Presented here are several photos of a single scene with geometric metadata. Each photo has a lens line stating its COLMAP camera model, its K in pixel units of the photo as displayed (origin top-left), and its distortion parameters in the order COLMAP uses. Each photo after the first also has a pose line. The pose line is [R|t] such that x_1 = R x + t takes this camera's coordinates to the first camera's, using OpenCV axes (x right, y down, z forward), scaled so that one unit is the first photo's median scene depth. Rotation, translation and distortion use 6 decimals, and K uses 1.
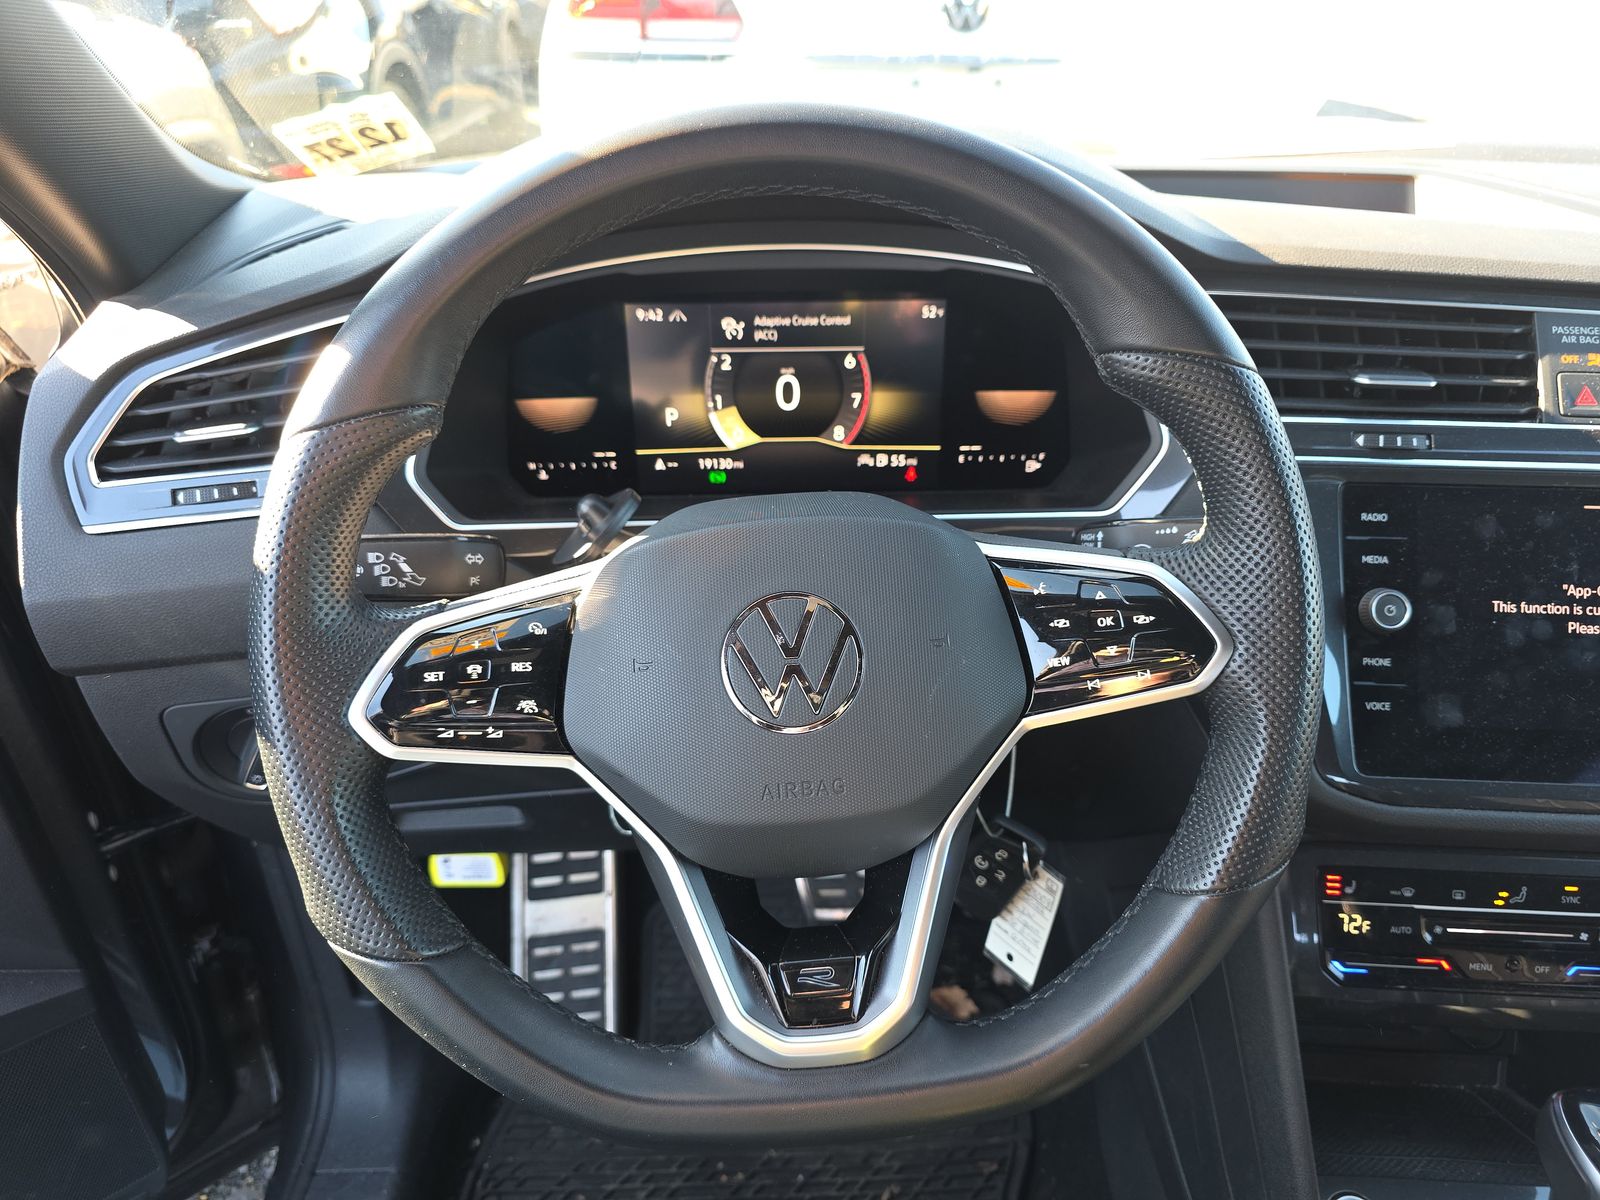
lens RADIAL K [[1044.8, 0, 804.7], [0, 1044.8, 606.5], [0, 0, 1]] dist [0.044573, -0.039100]
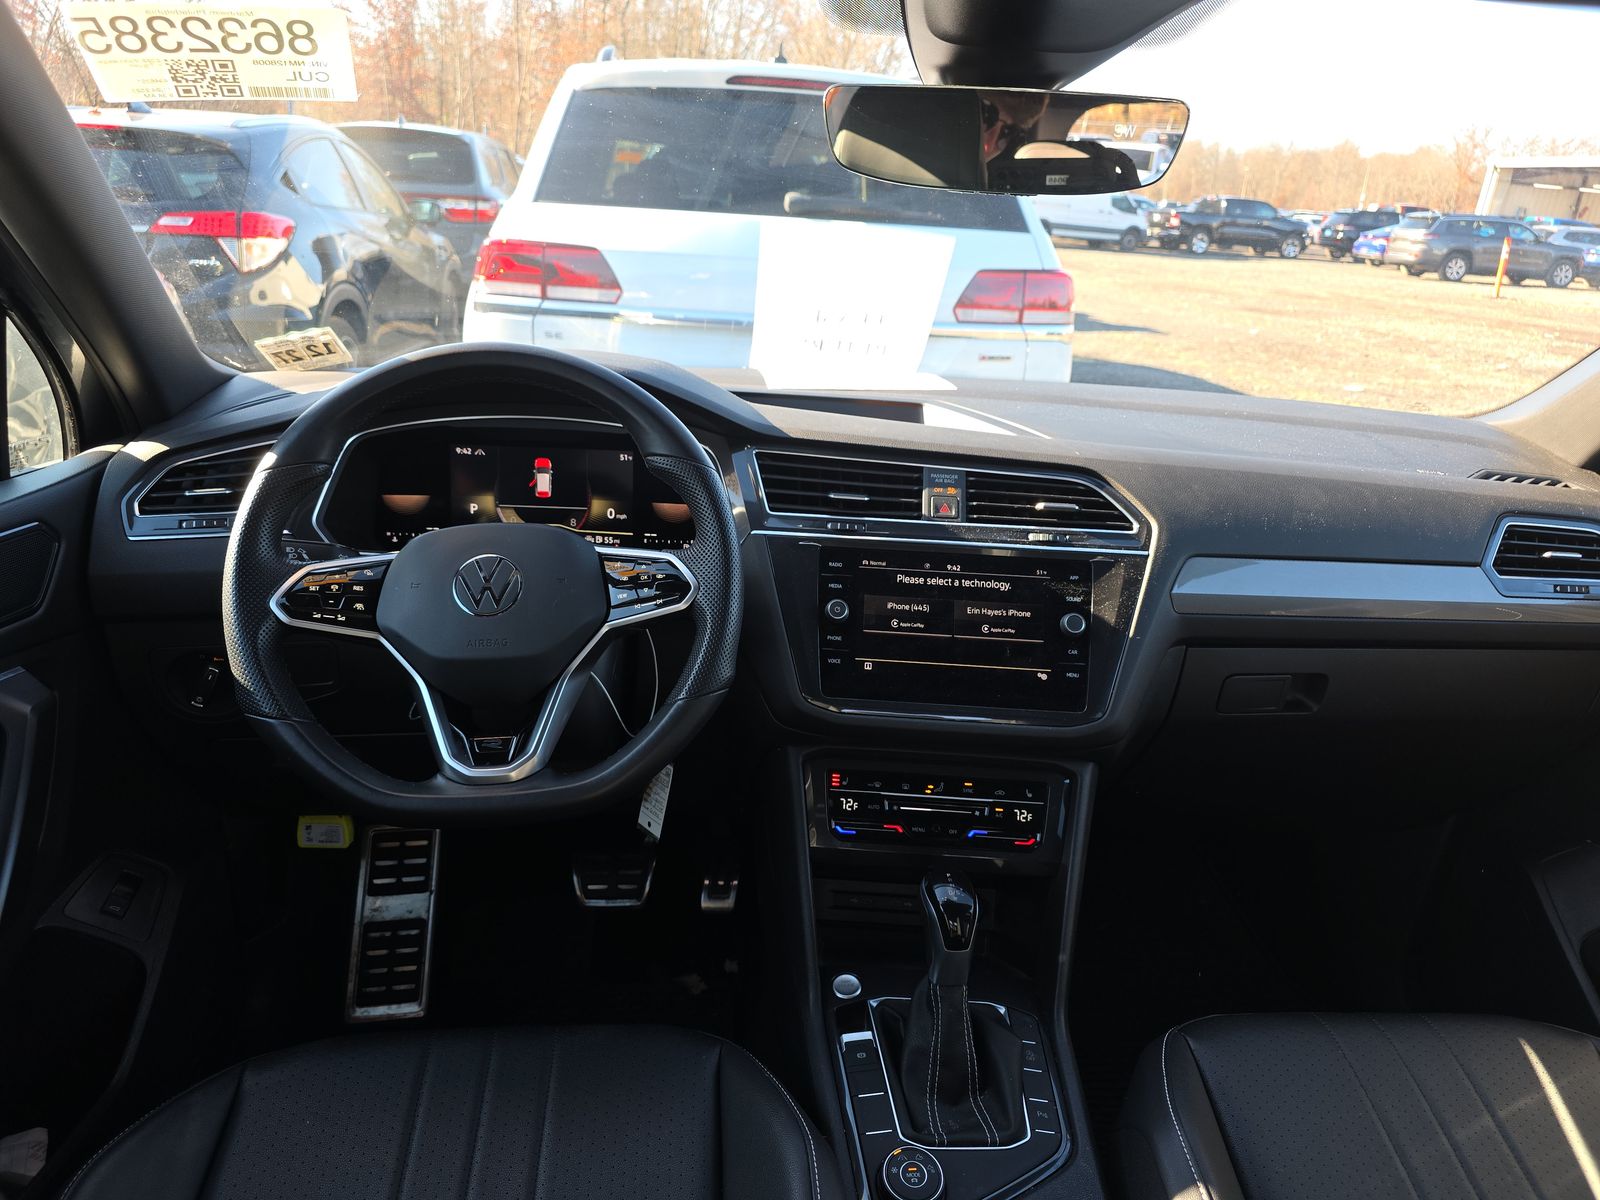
lens RADIAL K [[1064.3, 0, 800.1], [0, 1064.3, 615.7], [0, 0, 1]] dist [0.055549, -0.063811]
pose [[0.997250, 0.036919, 0.064255, 0.320731], [-0.023043, 0.978570, -0.204619, 0.361369], [-0.070433, 0.202576, 0.976730, -0.768913]]
